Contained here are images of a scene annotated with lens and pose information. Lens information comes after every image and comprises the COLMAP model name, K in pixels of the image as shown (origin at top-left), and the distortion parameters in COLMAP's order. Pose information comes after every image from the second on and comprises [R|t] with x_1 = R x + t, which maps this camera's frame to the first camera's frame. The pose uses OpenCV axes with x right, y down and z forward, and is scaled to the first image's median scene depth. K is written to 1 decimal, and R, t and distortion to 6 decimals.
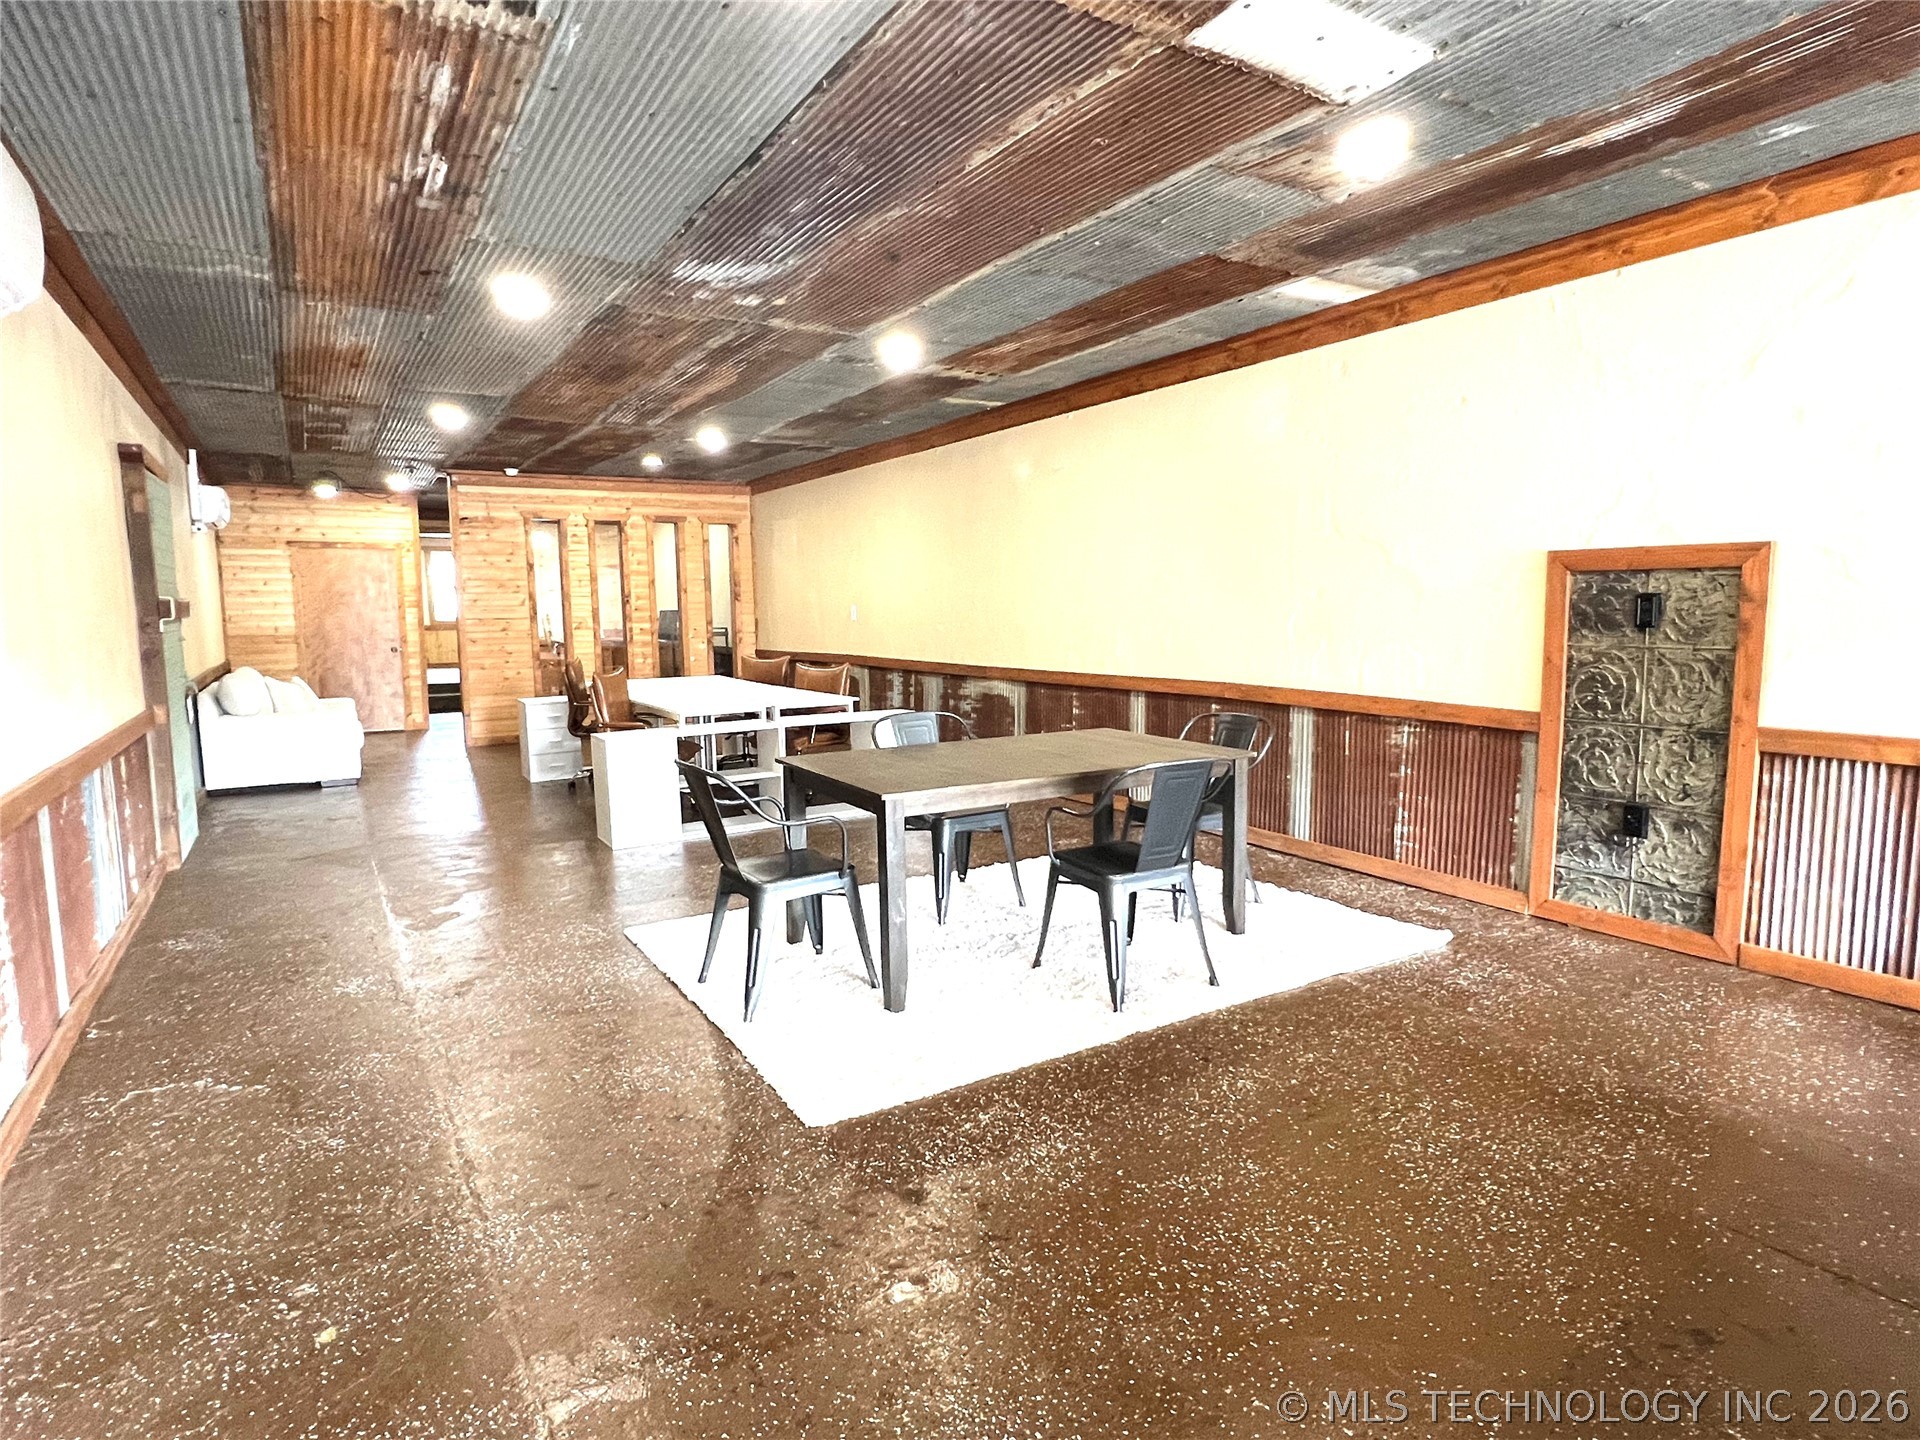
lens RADIAL K [[1028.7, 0, 957.9], [0, 1028.7, 723.1], [0, 0, 1]] dist [0.001854, -0.002069]
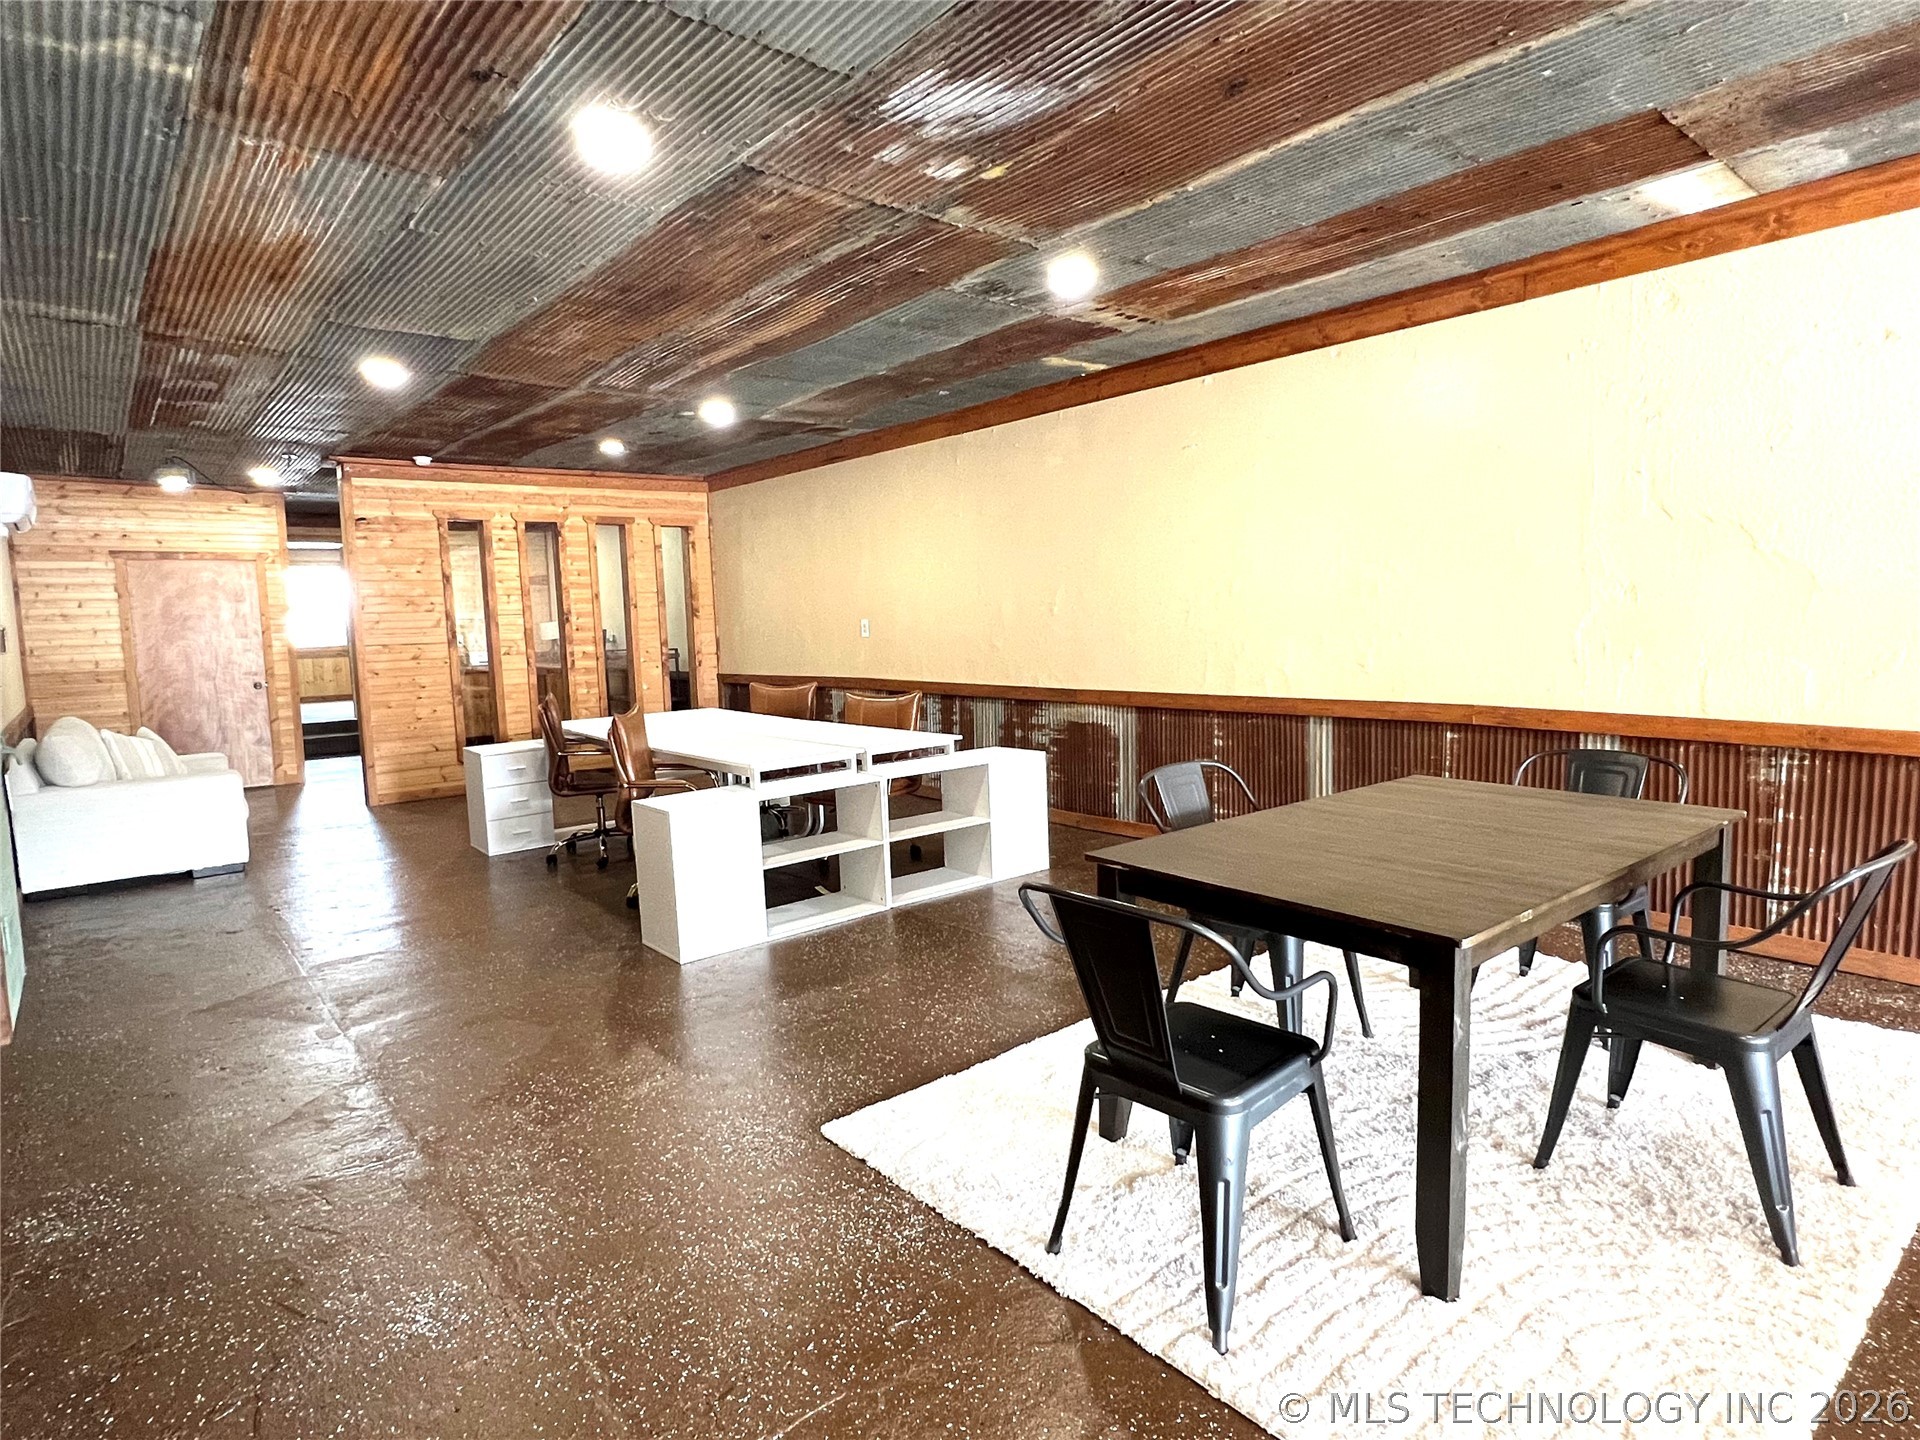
lens RADIAL K [[1028.7, 0, 961.3], [0, 1028.7, 720.3], [0, 0, 1]] dist [0.001854, -0.002069]
pose [[0.989685, -0.032374, 0.139556, -0.188917], [0.034439, 0.999330, -0.012411, -0.024526], [-0.139060, 0.017089, 0.990136, 0.209016]]
